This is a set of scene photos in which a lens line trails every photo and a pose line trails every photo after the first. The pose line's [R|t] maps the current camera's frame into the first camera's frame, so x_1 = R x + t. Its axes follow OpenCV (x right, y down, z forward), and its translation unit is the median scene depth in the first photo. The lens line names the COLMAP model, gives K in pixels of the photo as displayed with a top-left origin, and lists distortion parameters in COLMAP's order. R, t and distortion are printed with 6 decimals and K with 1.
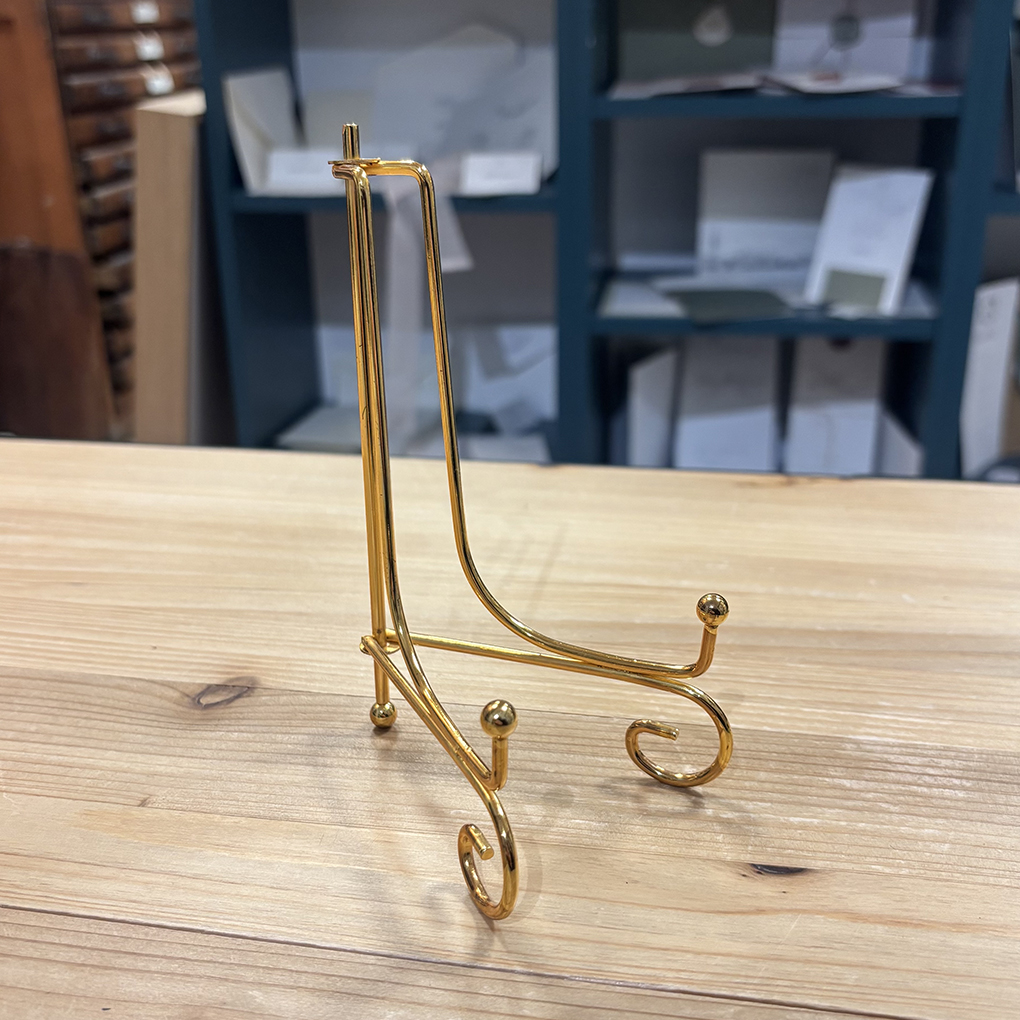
lens RADIAL K [[1389.6, 0, 488.3], [0, 1389.6, 513.2], [0, 0, 1]] dist [0.222589, -0.800119]
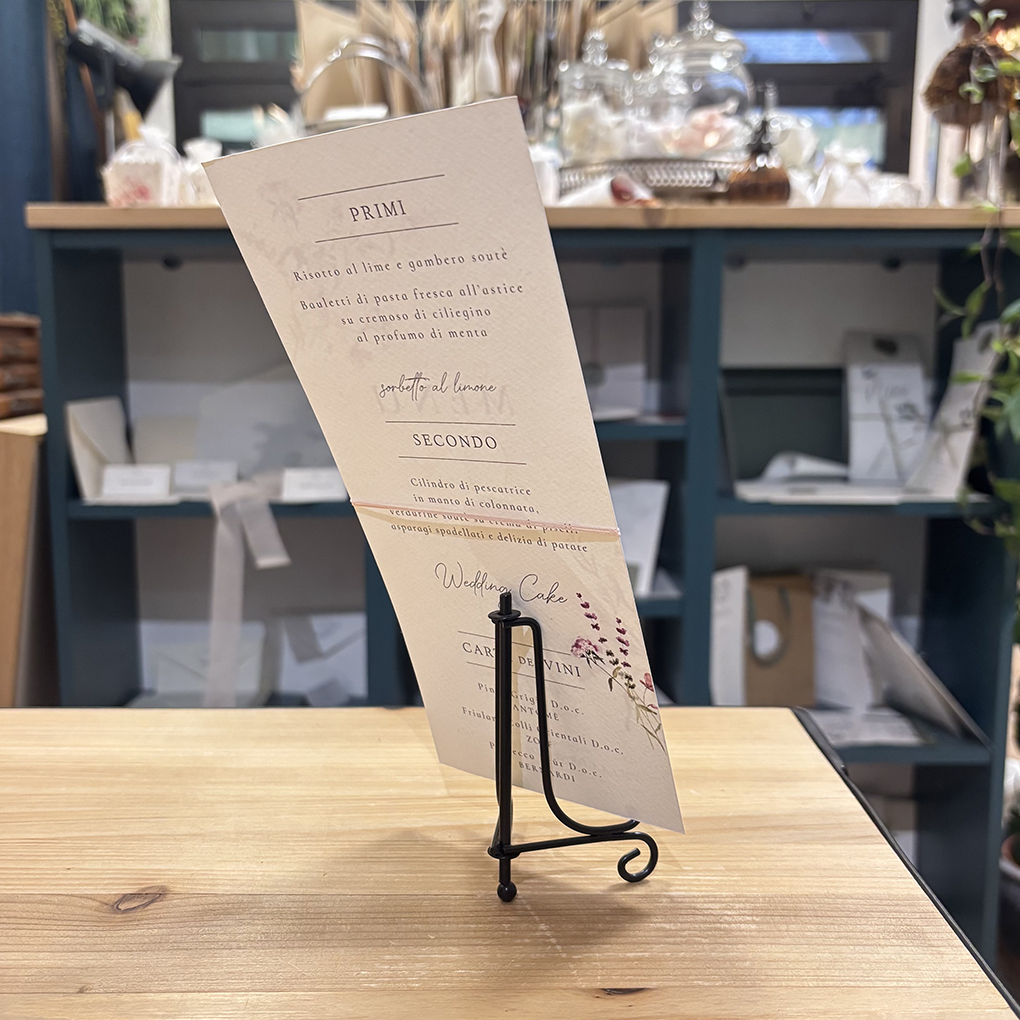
lens RADIAL K [[1389.6, 0, 488.3], [0, 1389.6, 513.2], [0, 0, 1]] dist [0.222589, -0.800119]
pose [[0.982662, -0.005009, 0.185338, -0.119399], [0.047983, 0.972450, -0.228121, 0.097475], [-0.179089, 0.233059, 0.955830, -0.236432]]
